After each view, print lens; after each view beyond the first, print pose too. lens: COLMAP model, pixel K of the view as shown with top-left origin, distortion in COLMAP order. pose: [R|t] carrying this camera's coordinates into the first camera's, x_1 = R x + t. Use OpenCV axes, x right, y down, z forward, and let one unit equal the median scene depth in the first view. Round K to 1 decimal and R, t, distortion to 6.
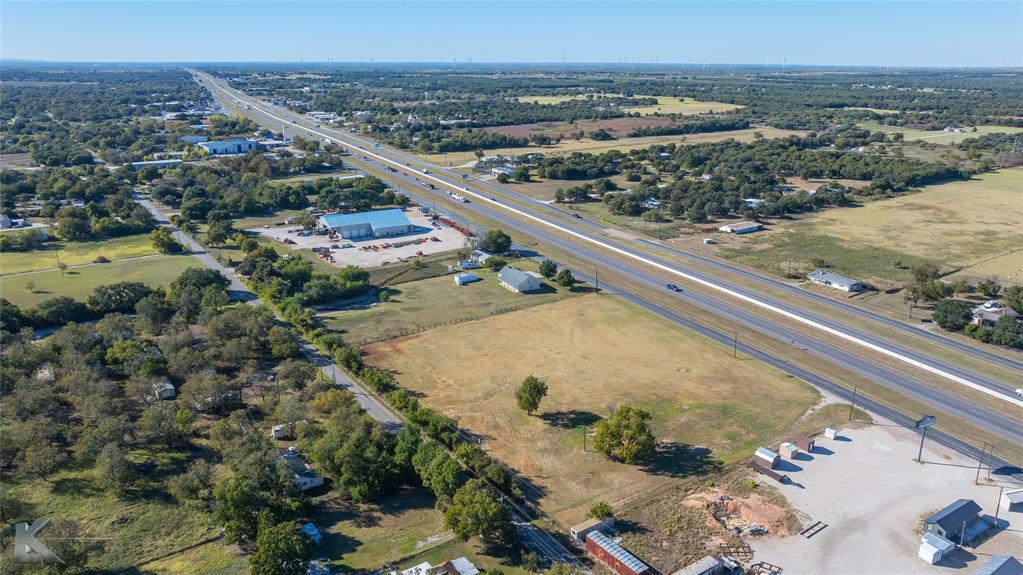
lens RADIAL K [[752.6, 0, 511.5], [0, 752.6, 287.5], [0, 0, 1]] dist [-0.012392, -0.001987]
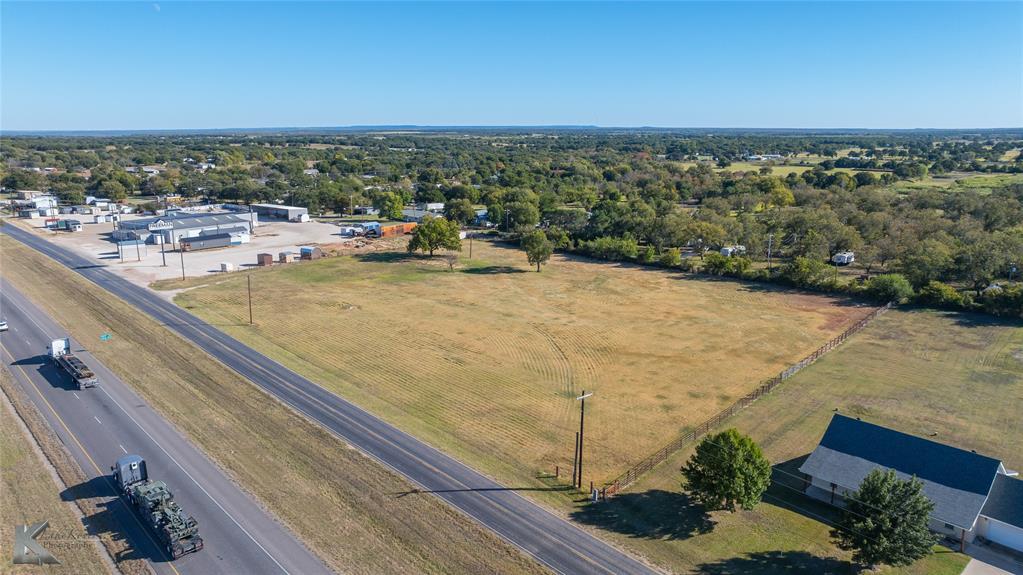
lens RADIAL K [[718.4, 0, 511.5], [0, 718.4, 287.5], [0, 0, 1]] dist [-0.013880, -0.003136]
pose [[-0.963446, 0.057252, -0.261715, 0.217893], [-0.080153, 0.870551, 0.485507, -0.184890], [0.255632, 0.488737, -0.834139, 1.307522]]
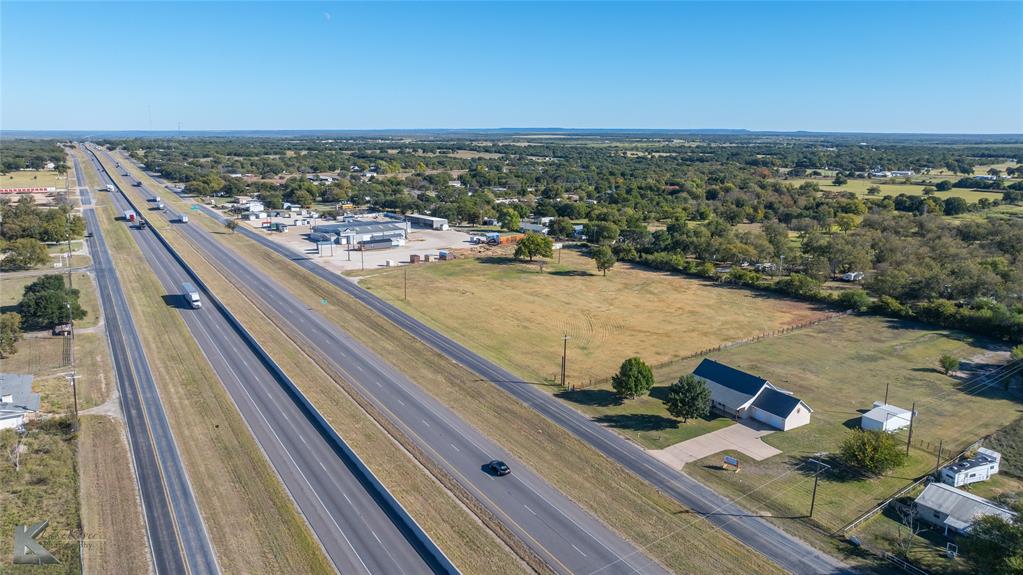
lens RADIAL K [[718.4, 0, 511.5], [0, 718.4, 287.5], [0, 0, 1]] dist [-0.013880, -0.003136]
pose [[-0.997338, 0.008578, -0.072407, 0.203371], [-0.028378, 0.869085, 0.493849, -0.313374], [0.067164, 0.494589, -0.866528, 1.545882]]
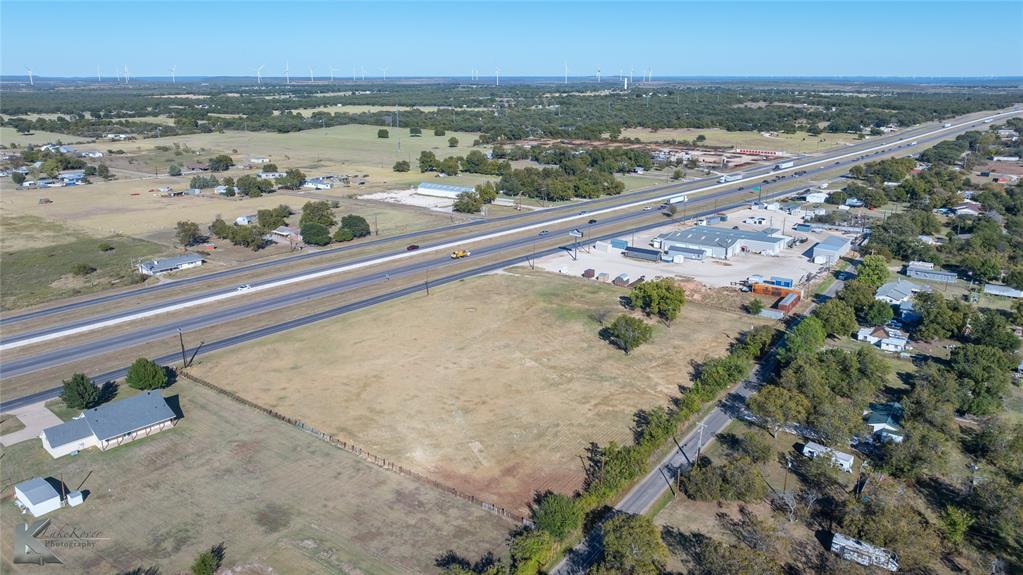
lens RADIAL K [[745.1, 0, 516.1], [0, 745.1, 286.3], [0, 0, 1]] dist [-0.018782, 0.009117]
pose [[-0.349894, -0.266559, 0.898065, -0.571754], [0.273667, 0.887758, 0.370123, -0.227340], [-0.895924, 0.375275, -0.237672, 0.988898]]
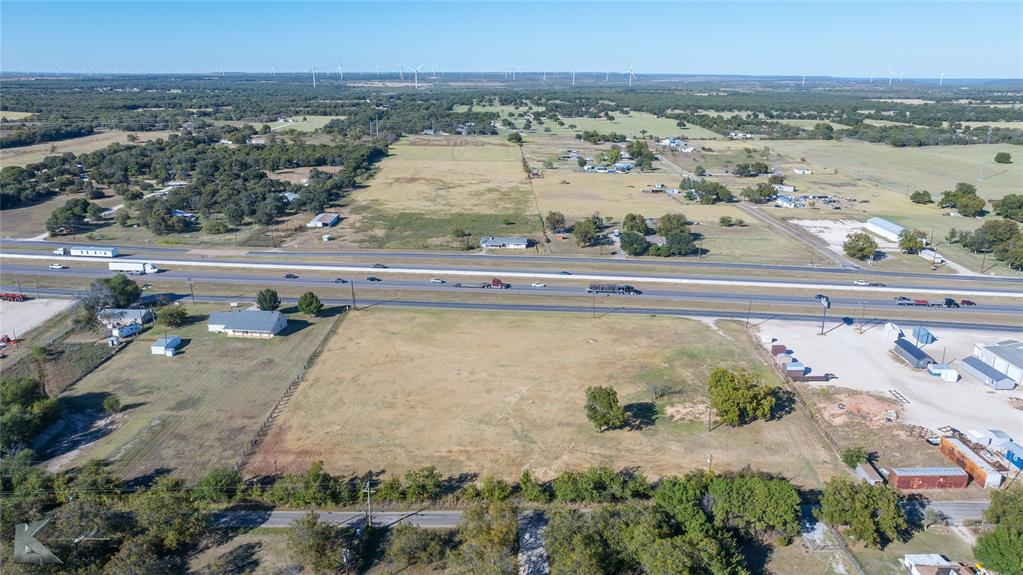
lens RADIAL K [[745.1, 0, 516.1], [0, 745.1, 286.3], [0, 0, 1]] dist [-0.018782, 0.009117]
pose [[0.560958, -0.234623, 0.793900, -0.481547], [0.239960, 0.963910, 0.115314, -0.077668], [-0.792304, 0.125817, 0.597013, 0.418770]]
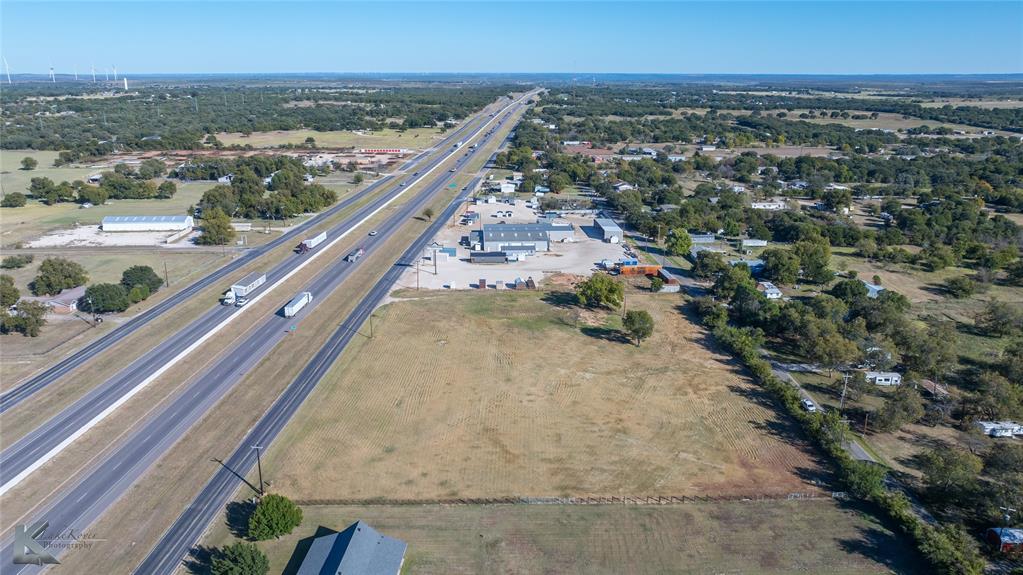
lens RADIAL K [[745.1, 0, 516.1], [0, 745.1, 286.3], [0, 0, 1]] dist [-0.018782, 0.009117]
pose [[-0.858692, -0.152780, 0.489190, -0.243189], [0.142691, 0.845513, 0.514536, -0.344079], [-0.492227, 0.511630, -0.704235, 1.323719]]
